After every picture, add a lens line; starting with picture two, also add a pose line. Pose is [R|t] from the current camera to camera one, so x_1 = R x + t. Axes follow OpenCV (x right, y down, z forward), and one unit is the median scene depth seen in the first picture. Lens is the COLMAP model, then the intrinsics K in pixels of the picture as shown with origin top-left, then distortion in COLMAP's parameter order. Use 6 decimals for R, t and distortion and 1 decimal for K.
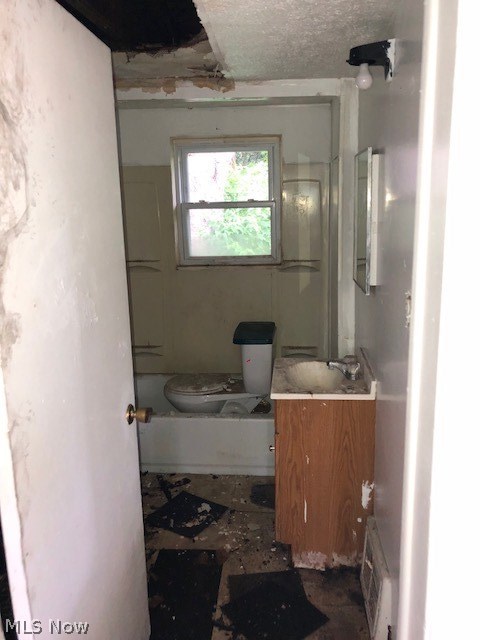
lens RADIAL K [[521.4, 0, 244.1], [0, 521.4, 321.1], [0, 0, 1]] dist [0.017244, -0.031296]
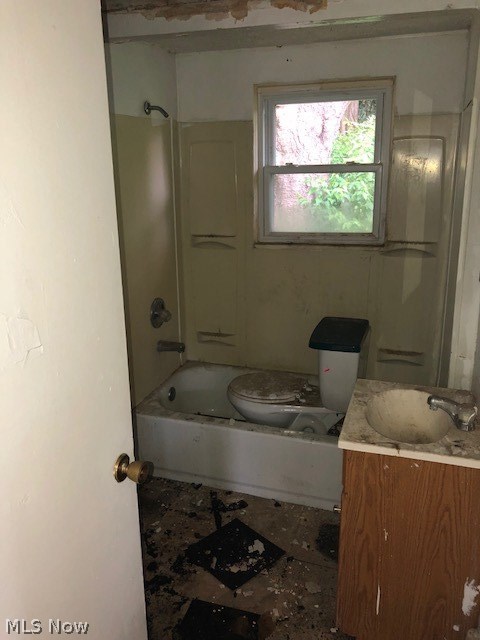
lens RADIAL K [[521.4, 0, 233.0], [0, 521.4, 319.0], [0, 0, 1]] dist [0.017244, -0.031296]
pose [[0.970775, 0.072863, -0.228665, 0.043107], [-0.058276, 0.995849, 0.069917, -0.046085], [0.232810, -0.054548, 0.970991, 0.196687]]
